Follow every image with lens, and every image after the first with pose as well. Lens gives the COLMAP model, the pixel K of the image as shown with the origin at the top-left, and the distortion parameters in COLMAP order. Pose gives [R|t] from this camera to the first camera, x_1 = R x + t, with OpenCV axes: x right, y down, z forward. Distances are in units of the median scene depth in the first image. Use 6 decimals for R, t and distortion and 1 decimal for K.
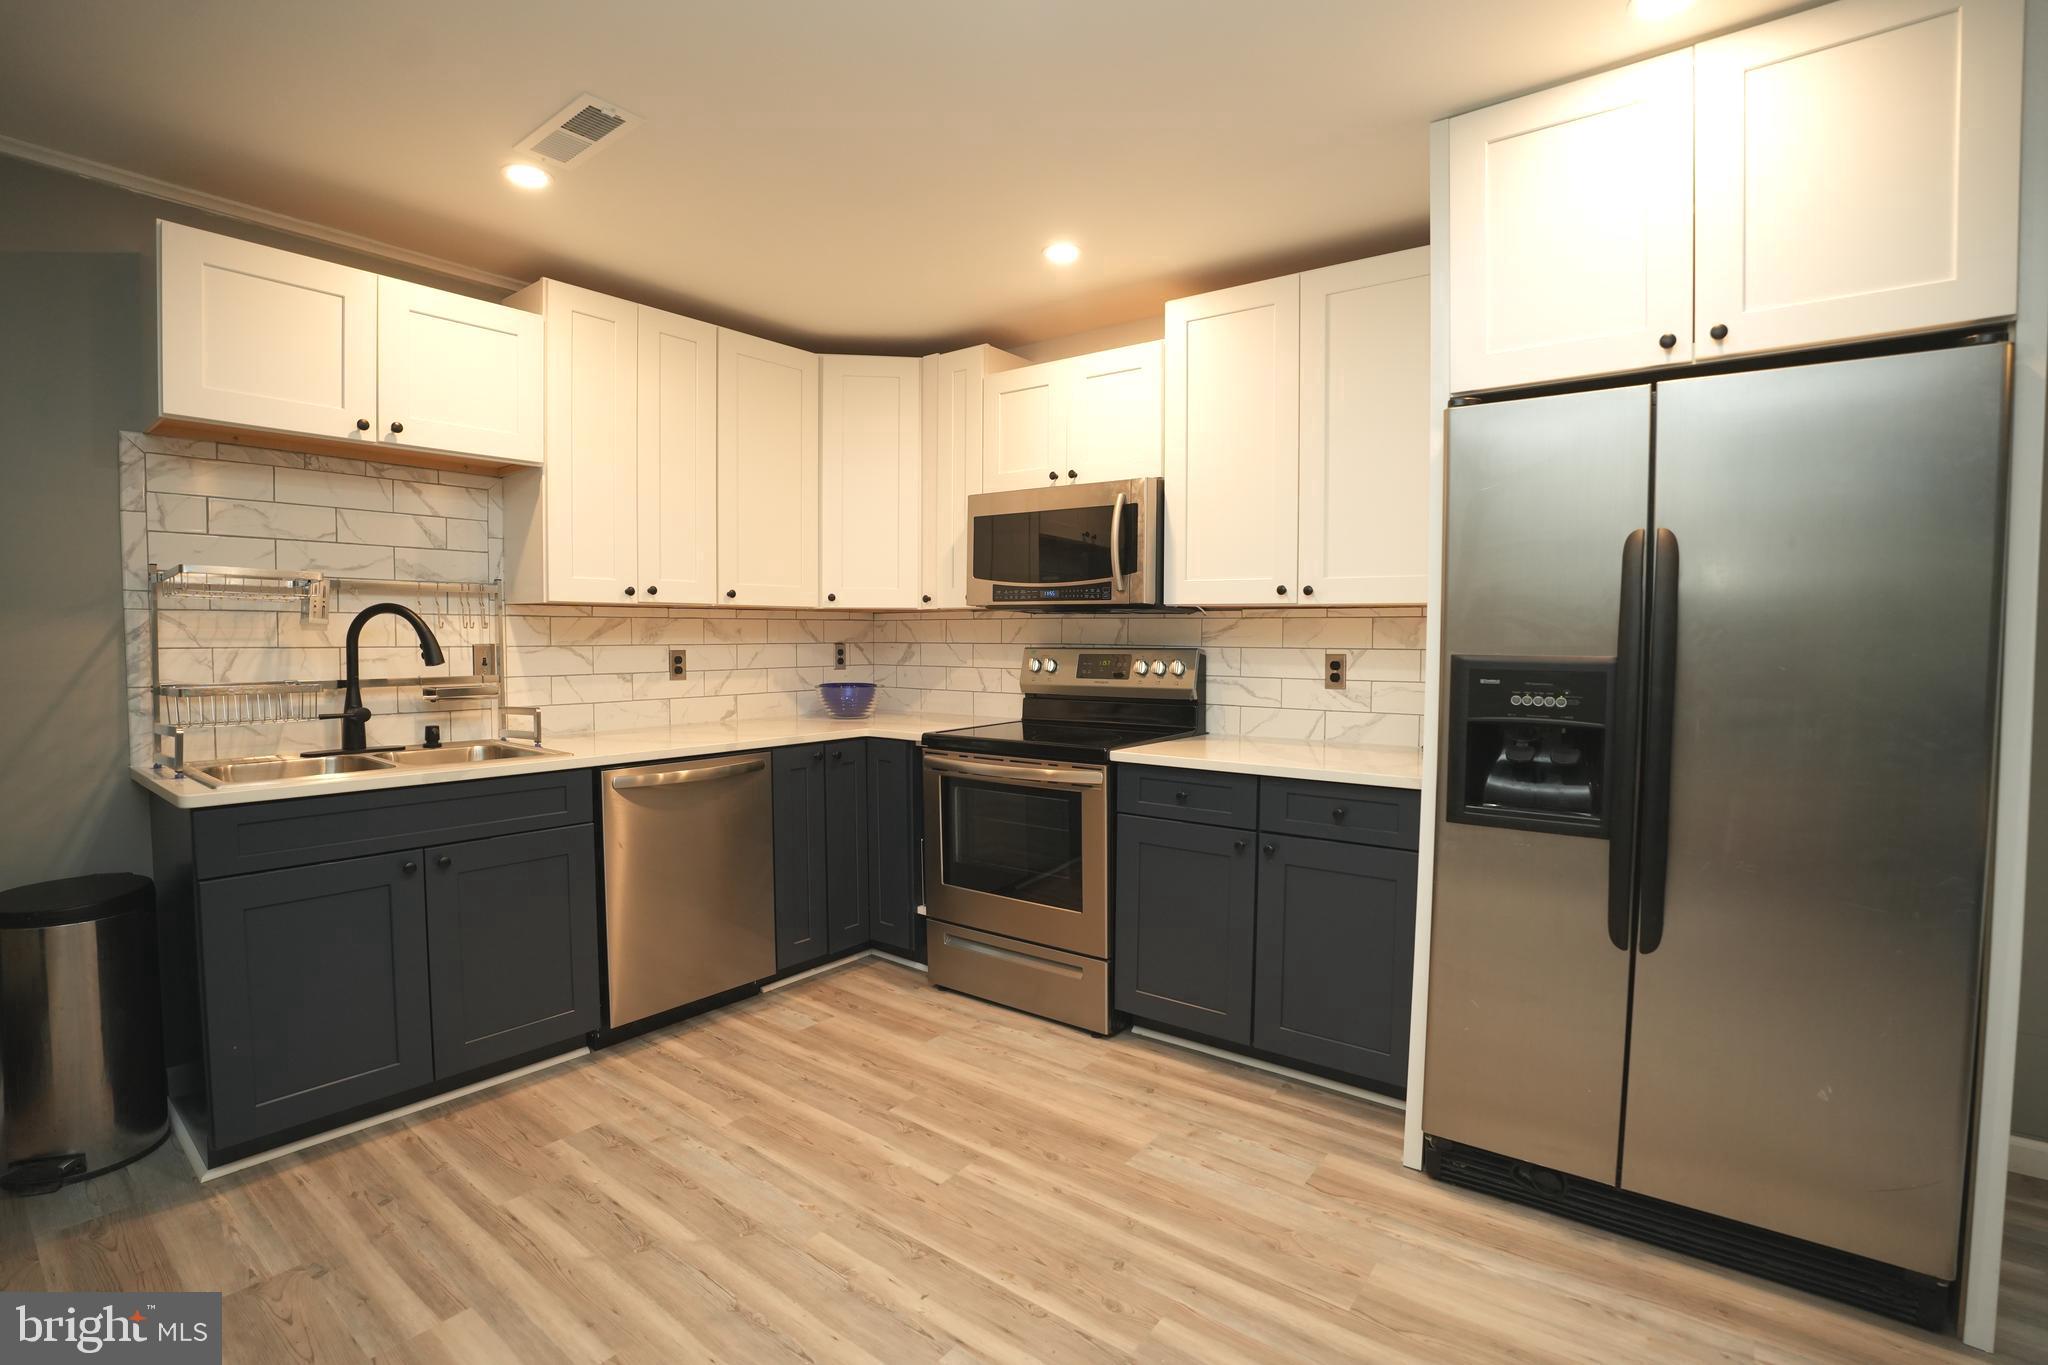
lens RADIAL K [[940.3, 0, 1020.4], [0, 940.3, 680.8], [0, 0, 1]] dist [-0.073233, 0.019788]
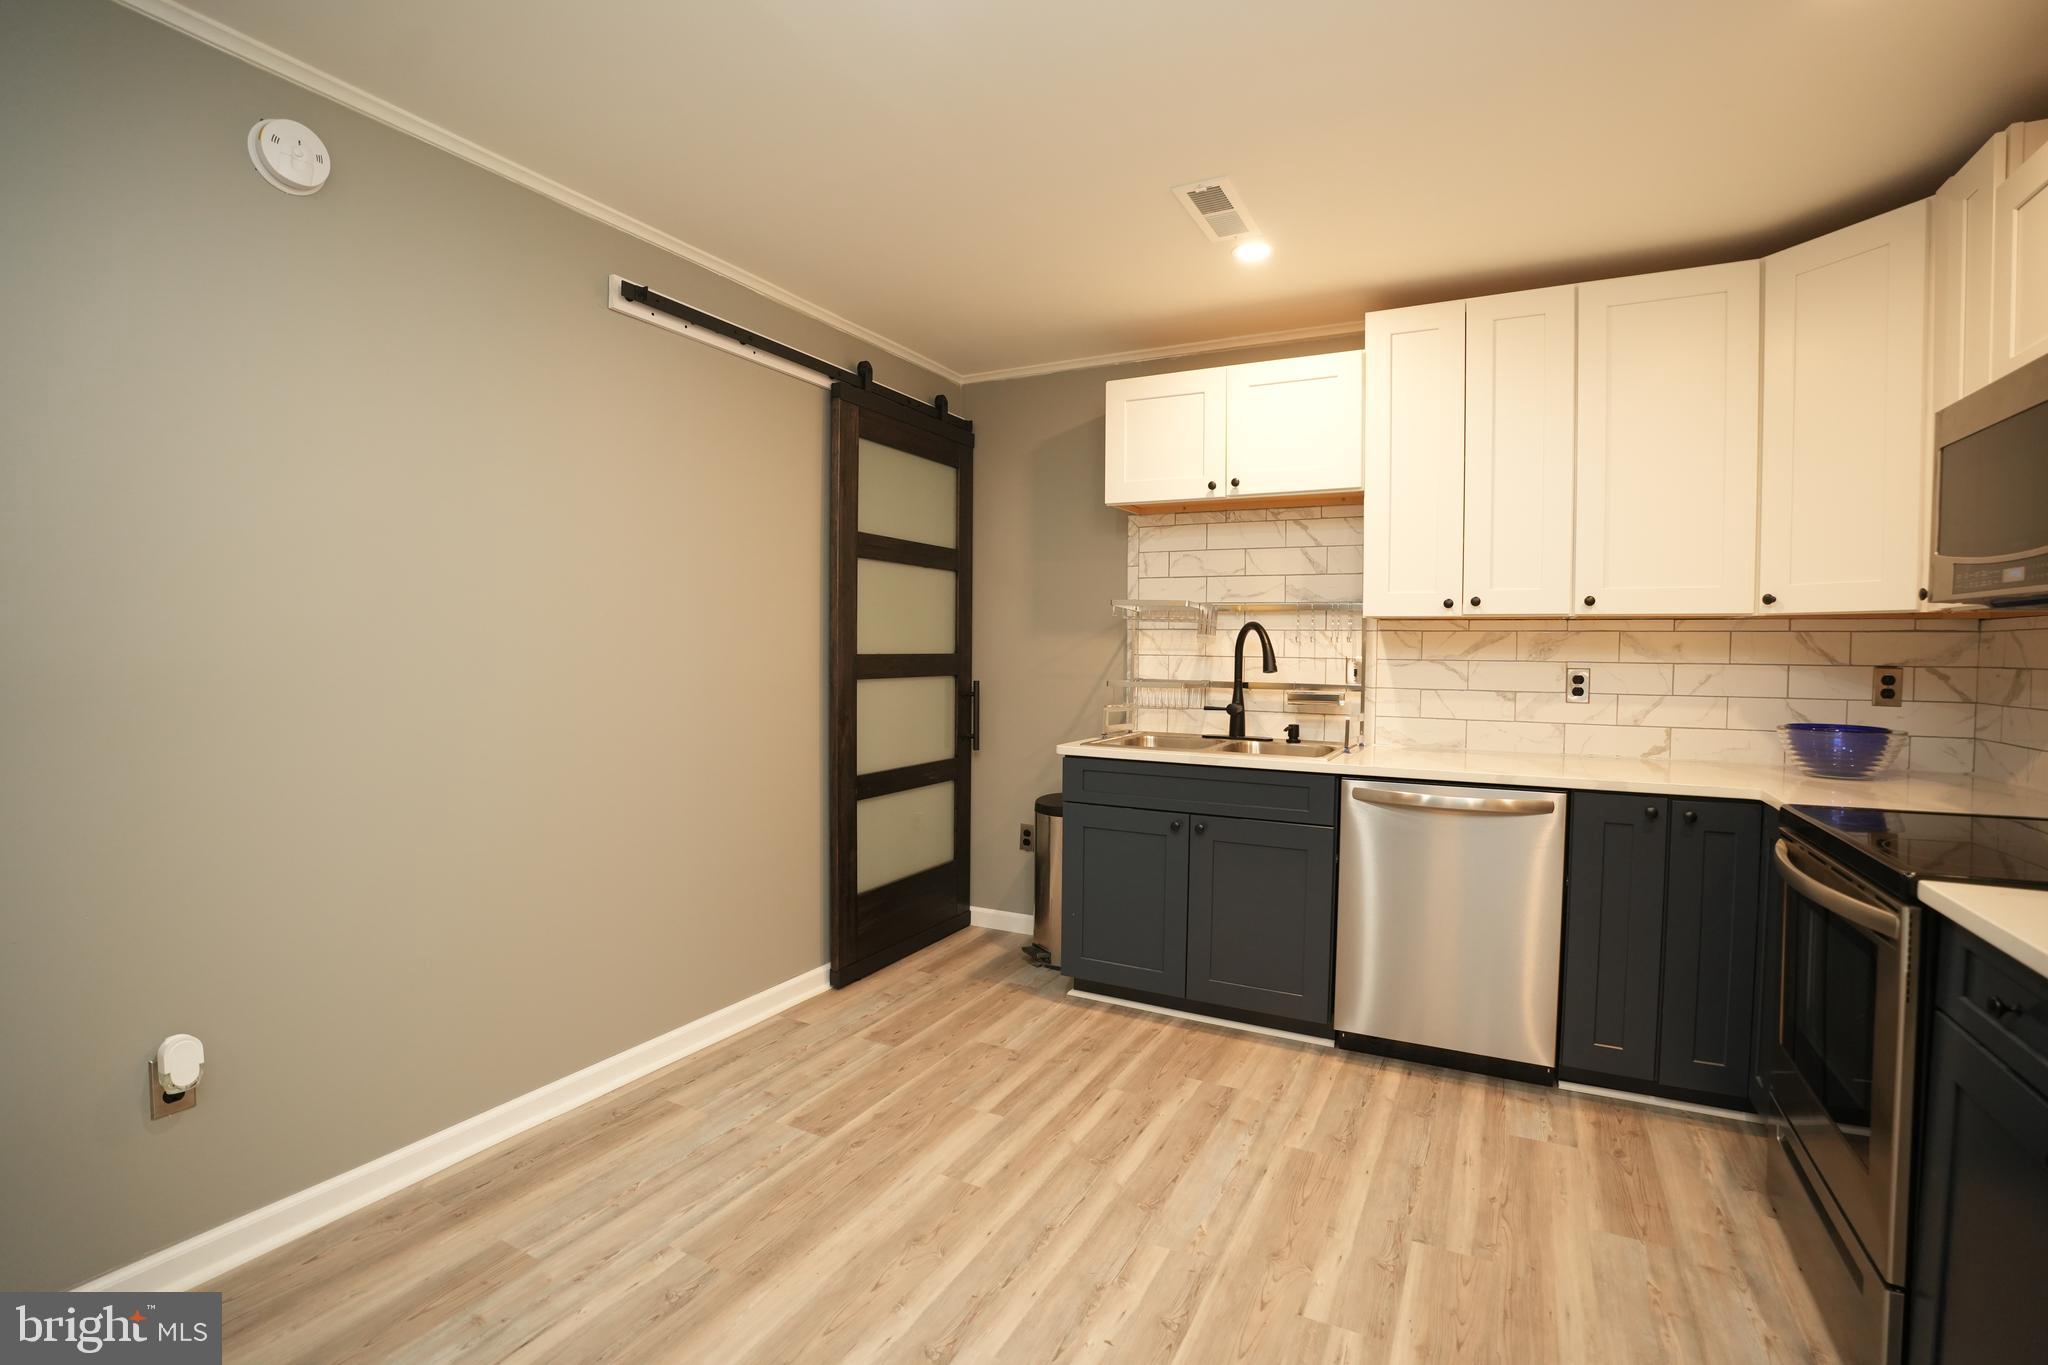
lens RADIAL K [[940.3, 0, 1020.4], [0, 940.3, 680.8], [0, 0, 1]] dist [-0.073233, 0.019788]
pose [[0.166524, 0.034004, -0.985451, 0.522169], [-0.056133, 0.998111, 0.024955, -0.018550], [0.984438, 0.051161, 0.168118, 0.475882]]
